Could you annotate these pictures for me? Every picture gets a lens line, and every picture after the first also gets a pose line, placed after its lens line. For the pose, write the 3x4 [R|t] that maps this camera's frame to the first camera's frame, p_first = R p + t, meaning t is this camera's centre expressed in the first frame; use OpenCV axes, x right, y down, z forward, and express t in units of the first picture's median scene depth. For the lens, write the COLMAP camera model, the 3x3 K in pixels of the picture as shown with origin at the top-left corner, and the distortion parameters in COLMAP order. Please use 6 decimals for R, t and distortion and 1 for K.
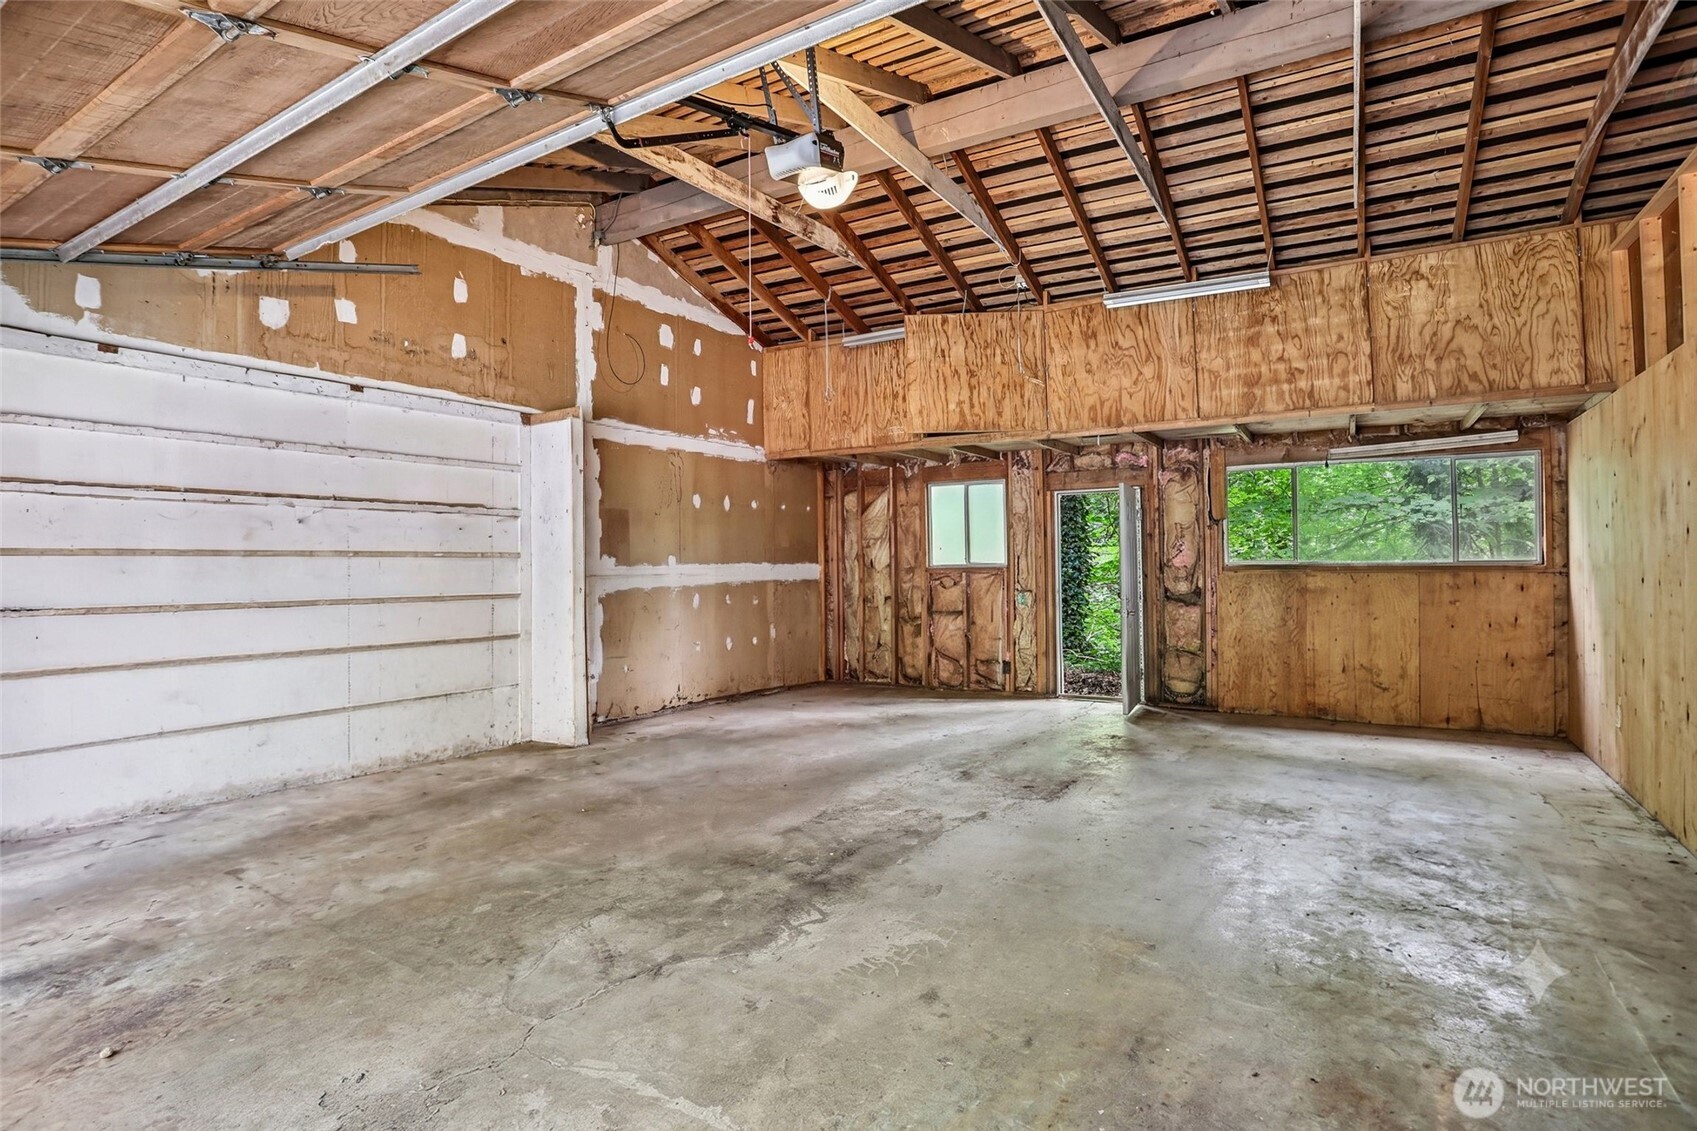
lens RADIAL K [[848.3, 0, 840.1], [0, 848.3, 560.0], [0, 0, 1]] dist [-0.046023, 0.002327]
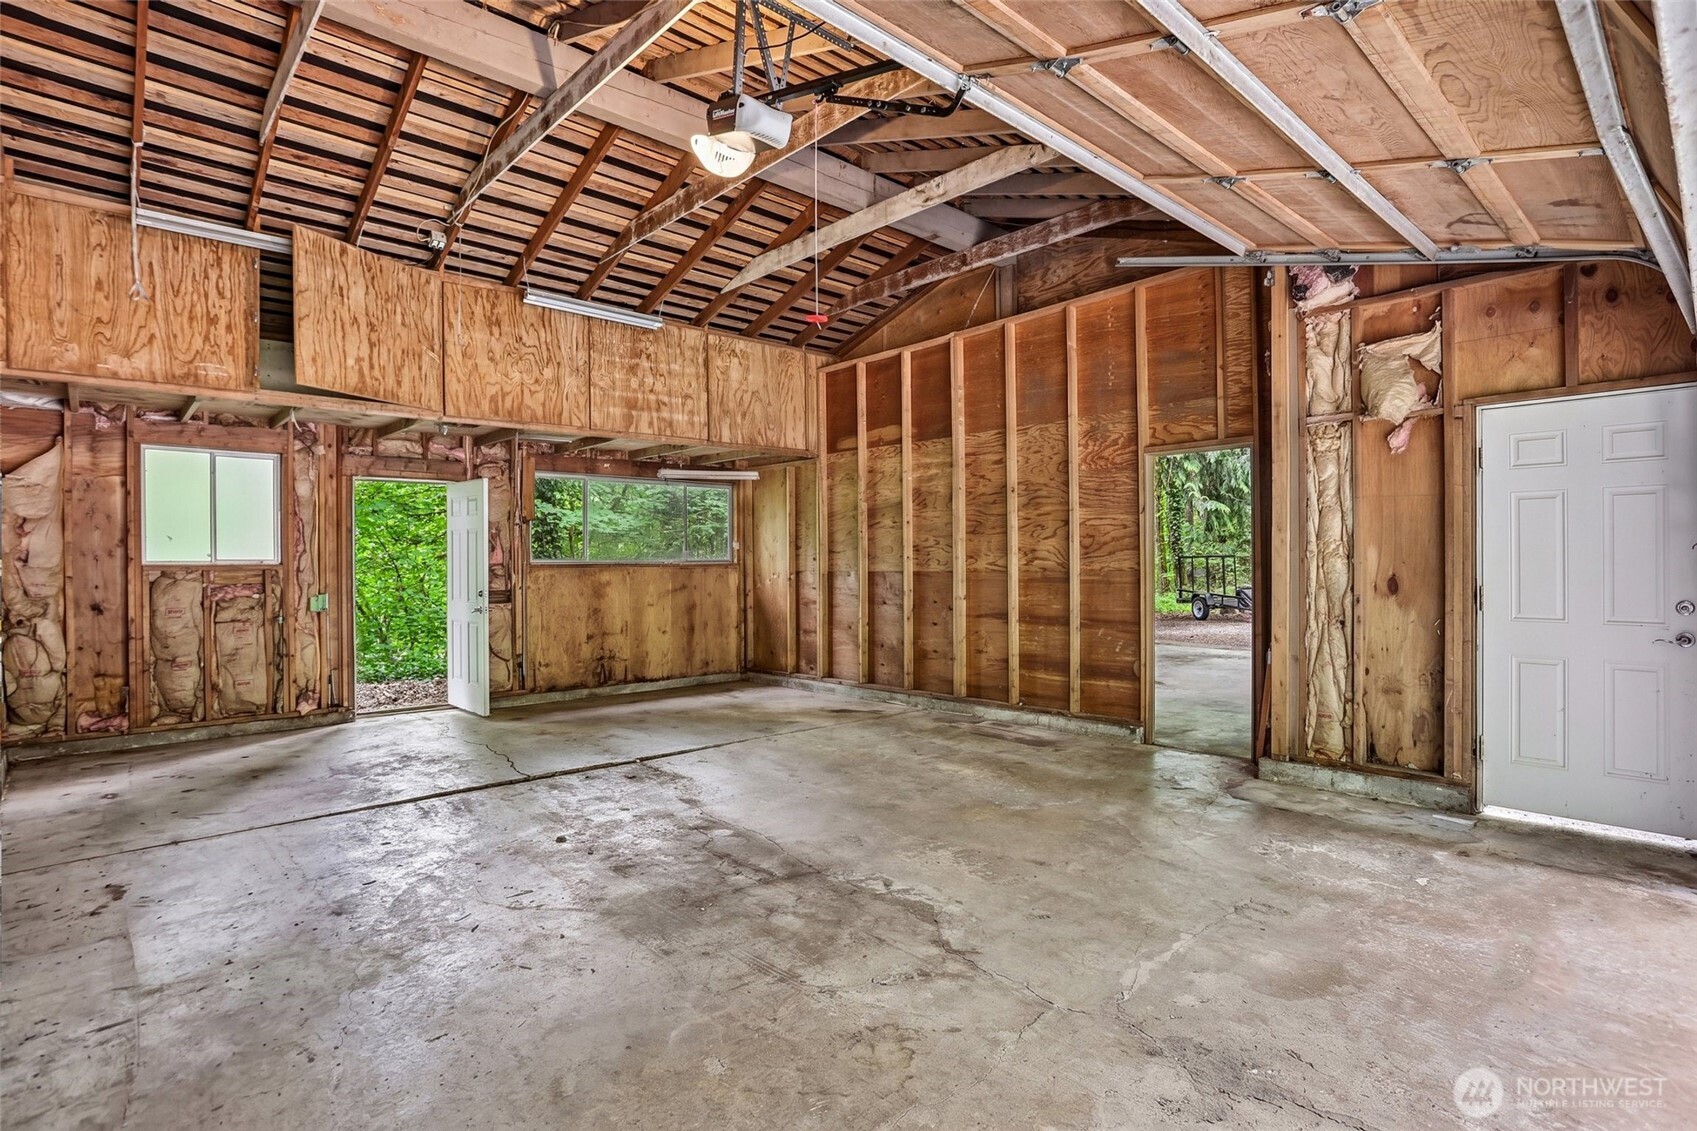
lens RADIAL K [[848.3, 0, 836.3], [0, 848.3, 565.2], [0, 0, 1]] dist [-0.046023, 0.002327]
pose [[0.281544, -0.002993, 0.959544, -0.569368], [-0.003075, 0.999987, 0.004021, 0.006358], [-0.959543, -0.004083, 0.281532, 0.393602]]
